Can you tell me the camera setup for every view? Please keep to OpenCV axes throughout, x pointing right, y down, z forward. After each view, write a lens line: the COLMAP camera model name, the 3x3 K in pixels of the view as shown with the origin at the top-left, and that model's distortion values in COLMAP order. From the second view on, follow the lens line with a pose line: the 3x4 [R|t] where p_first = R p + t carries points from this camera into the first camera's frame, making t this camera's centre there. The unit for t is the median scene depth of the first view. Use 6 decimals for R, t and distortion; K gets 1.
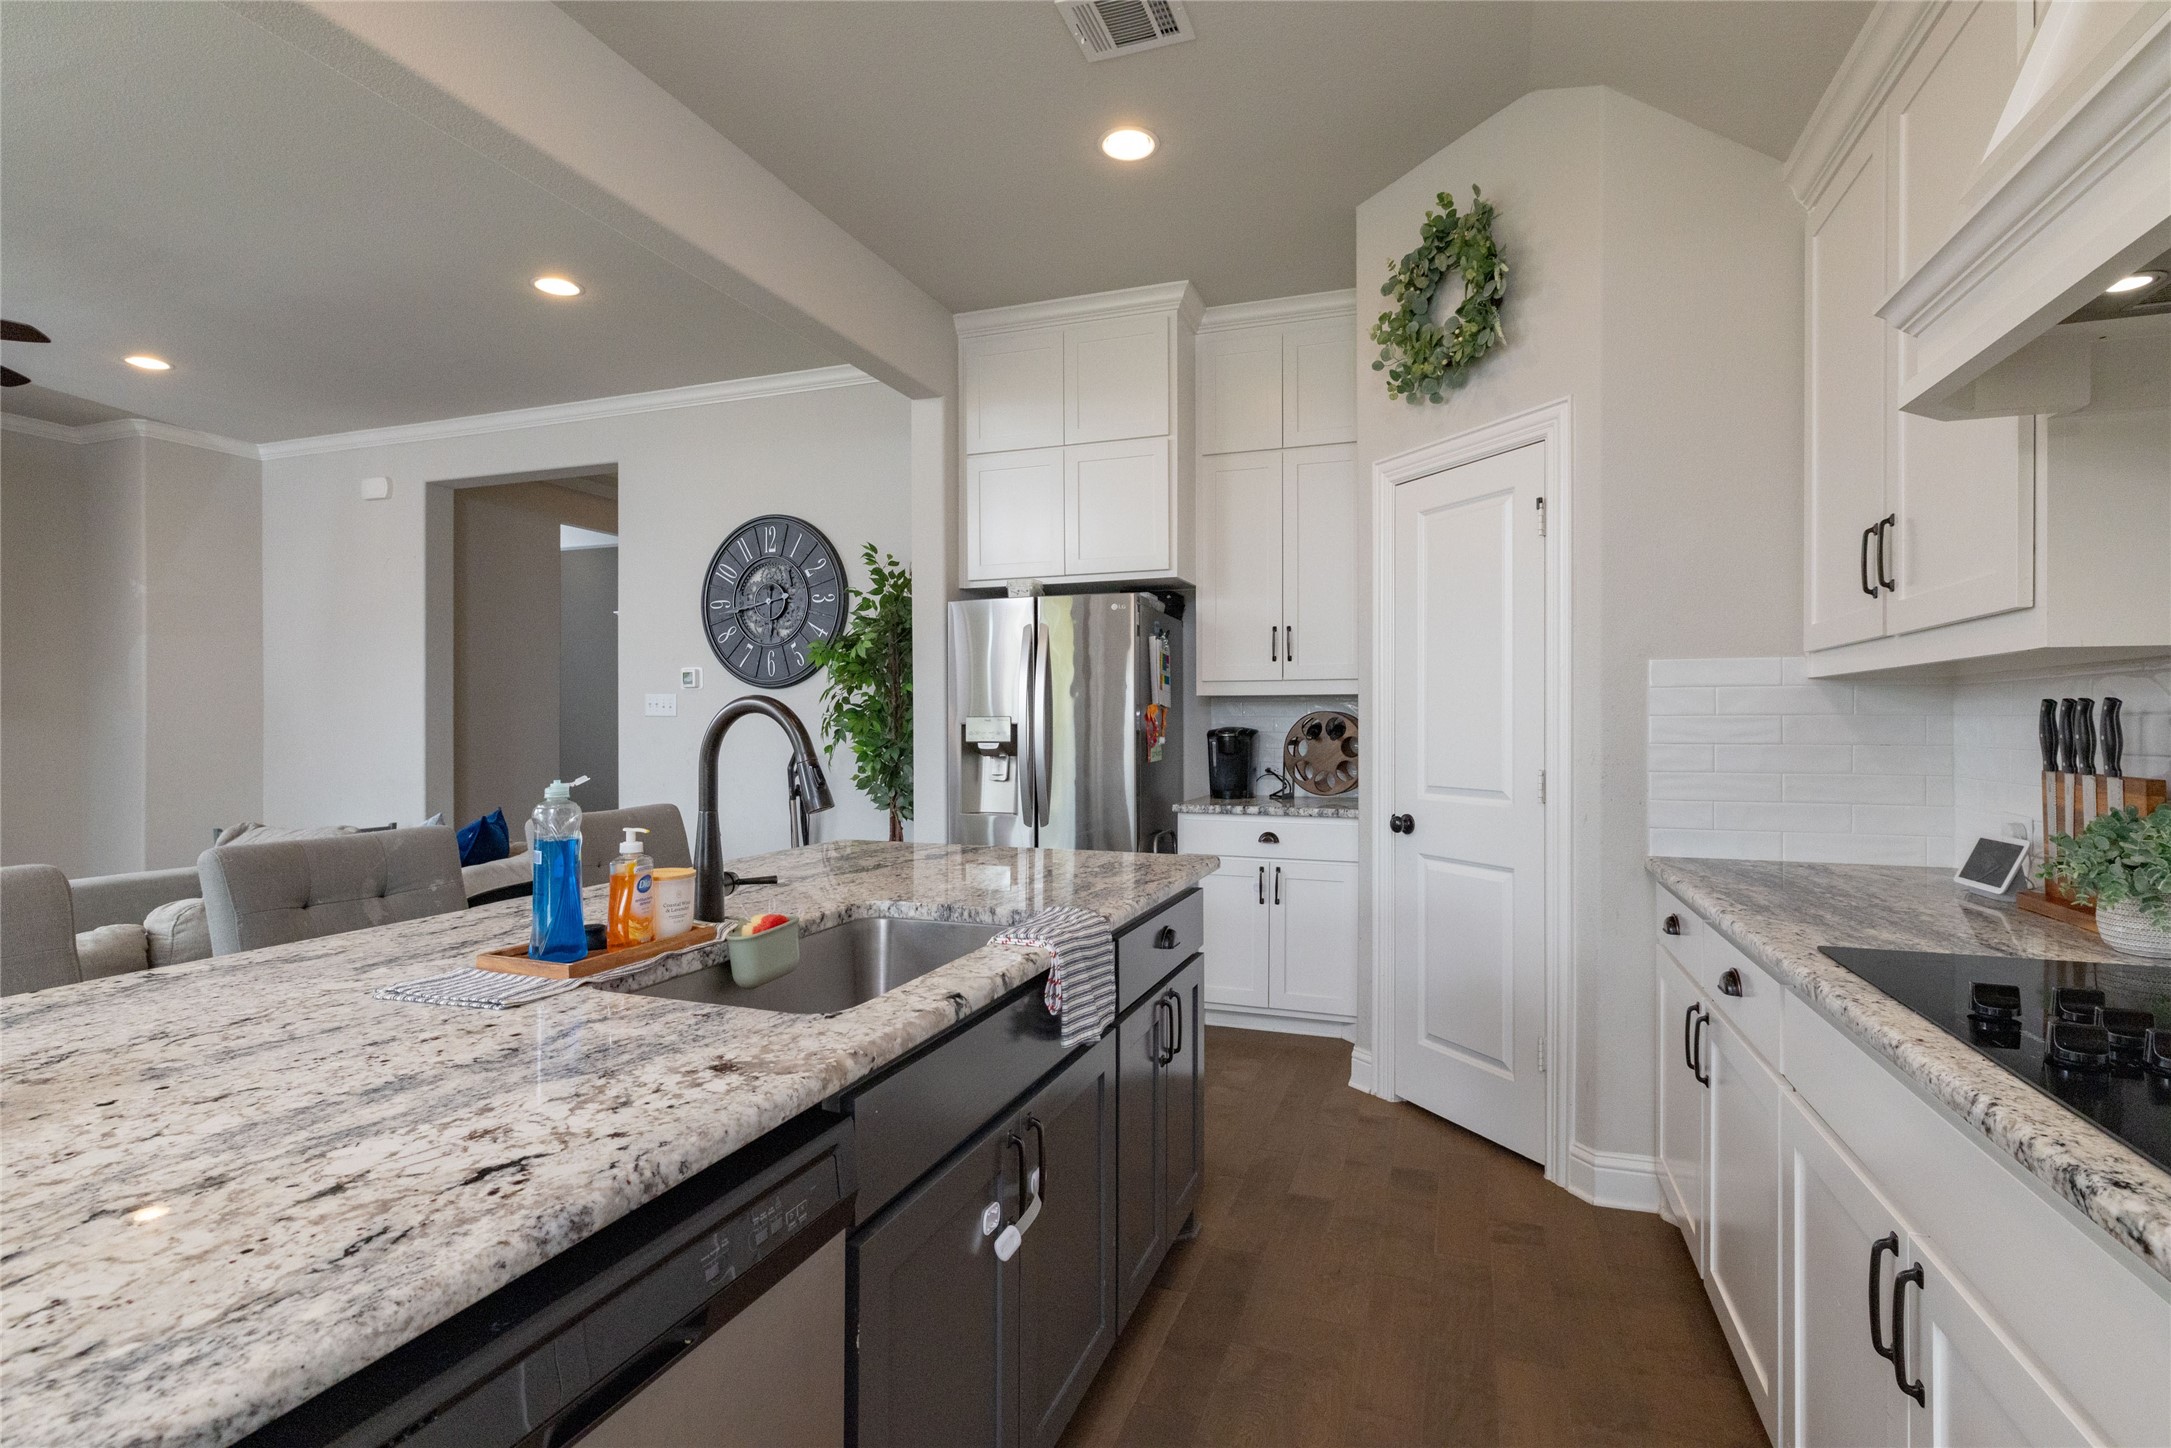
lens RADIAL K [[1031.9, 0, 1110.1], [0, 1031.9, 723.6], [0, 0, 1]] dist [0.000659, 0.000576]
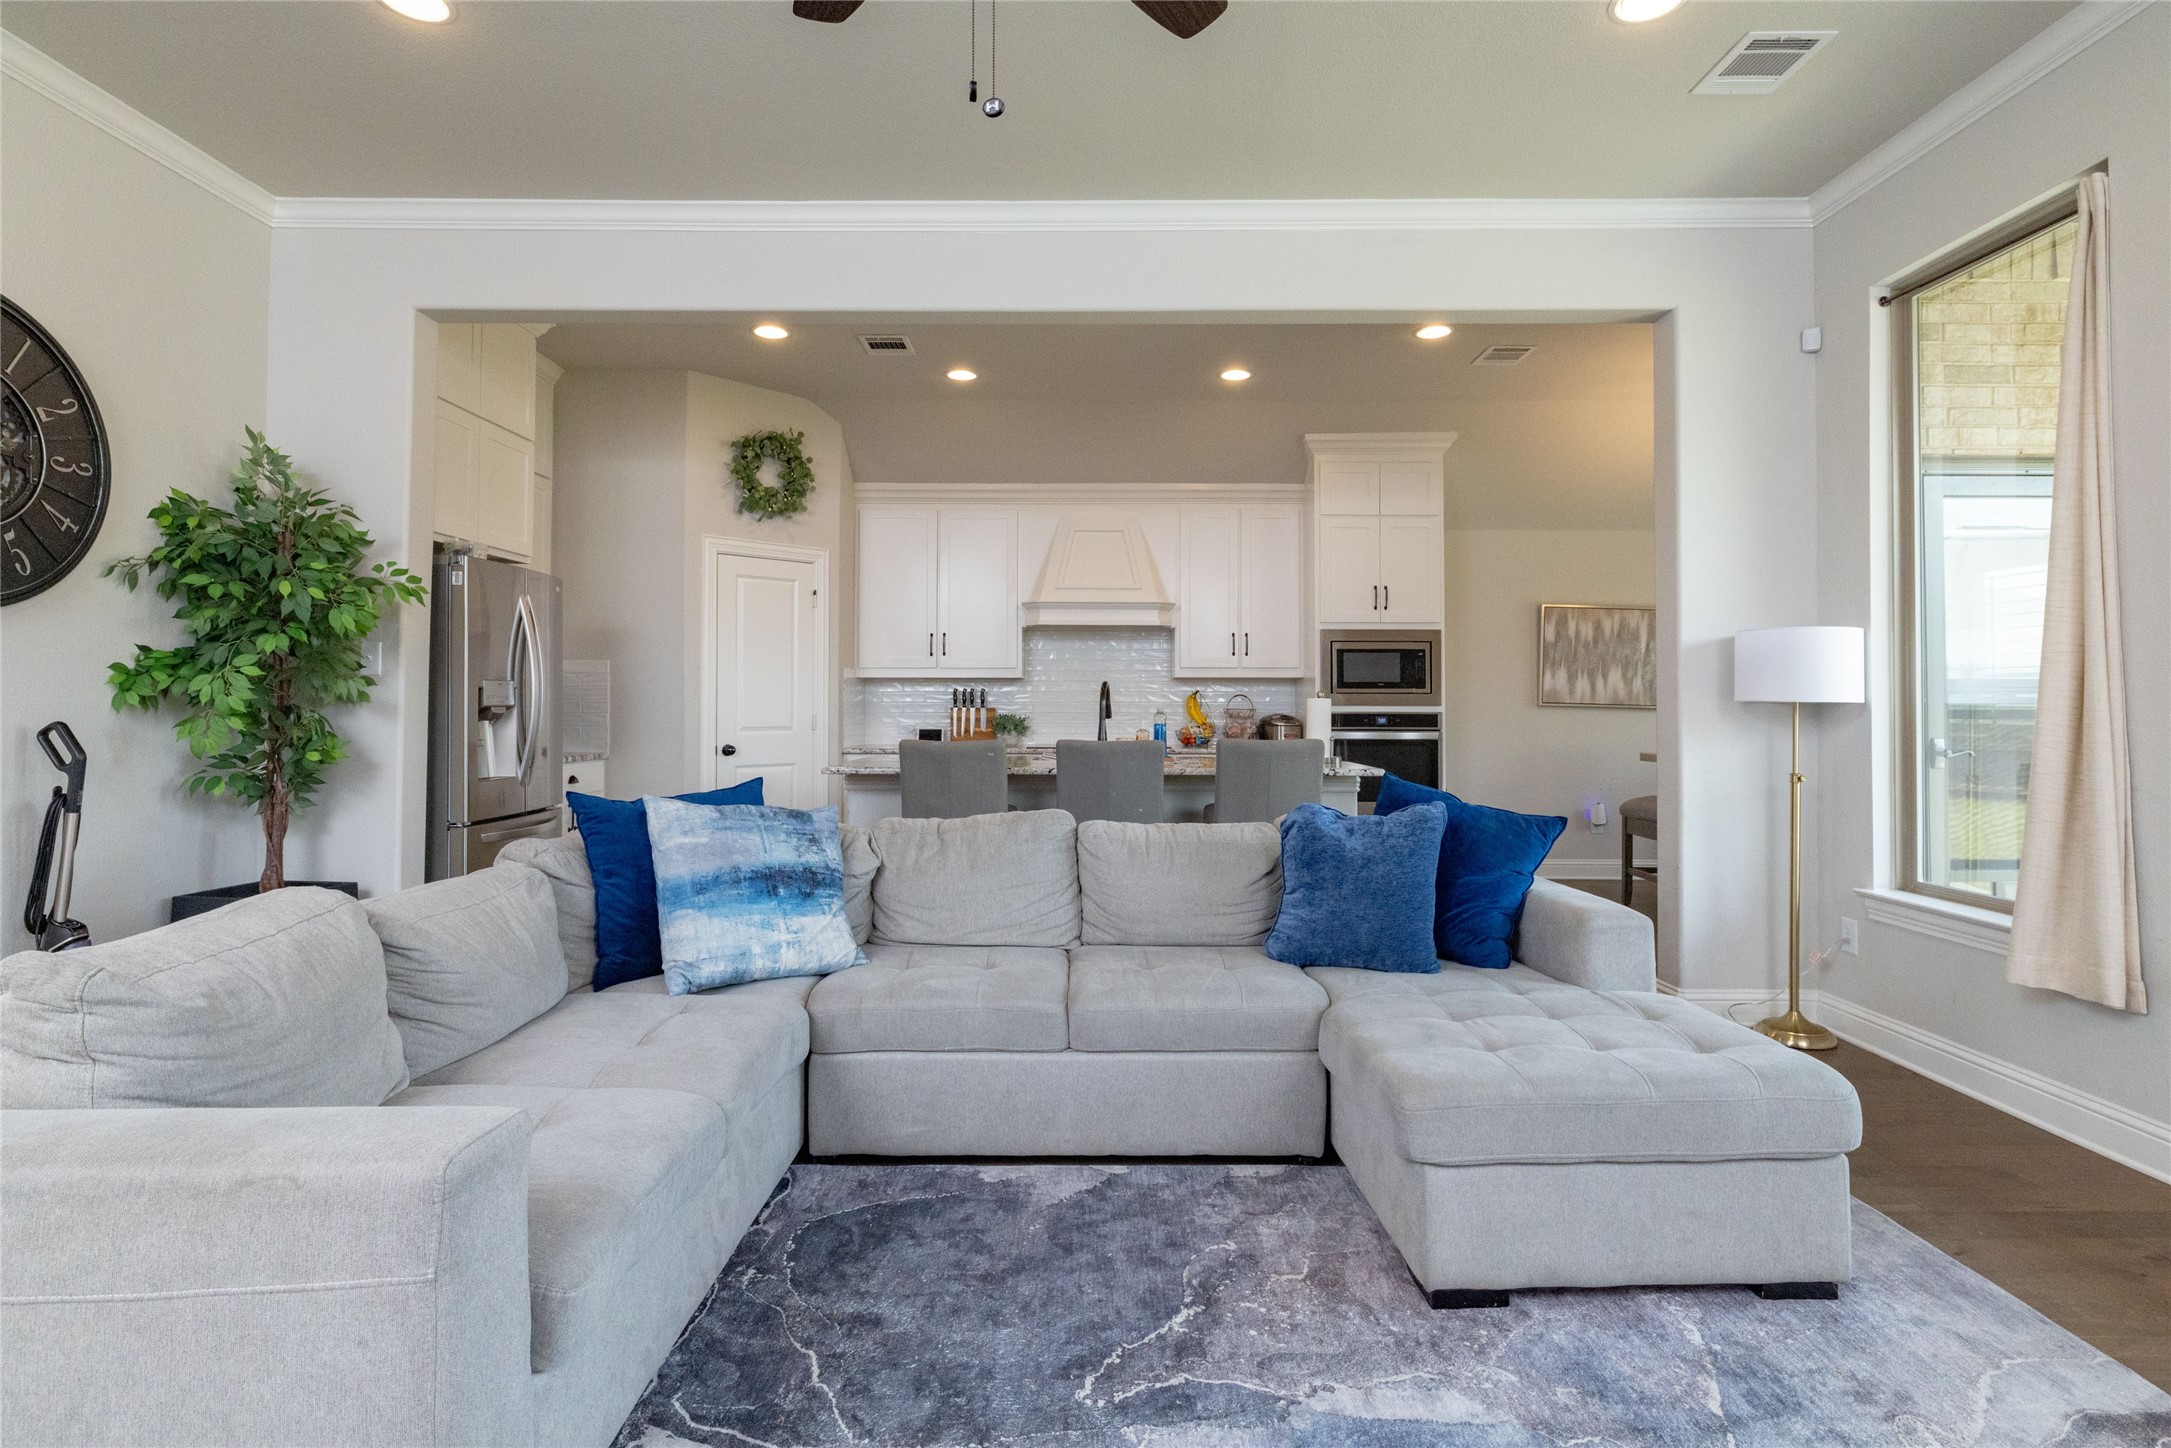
lens RADIAL K [[1070.2, 0, 1071.4], [0, 1070.2, 689.7], [0, 0, 1]] dist [-0.001198, -0.000137]
pose [[-0.320875, 0.014304, 0.947014, -1.843135], [-0.000037, 0.999886, -0.015115, 0.025236], [-0.947122, -0.004885, -0.320838, 1.173884]]
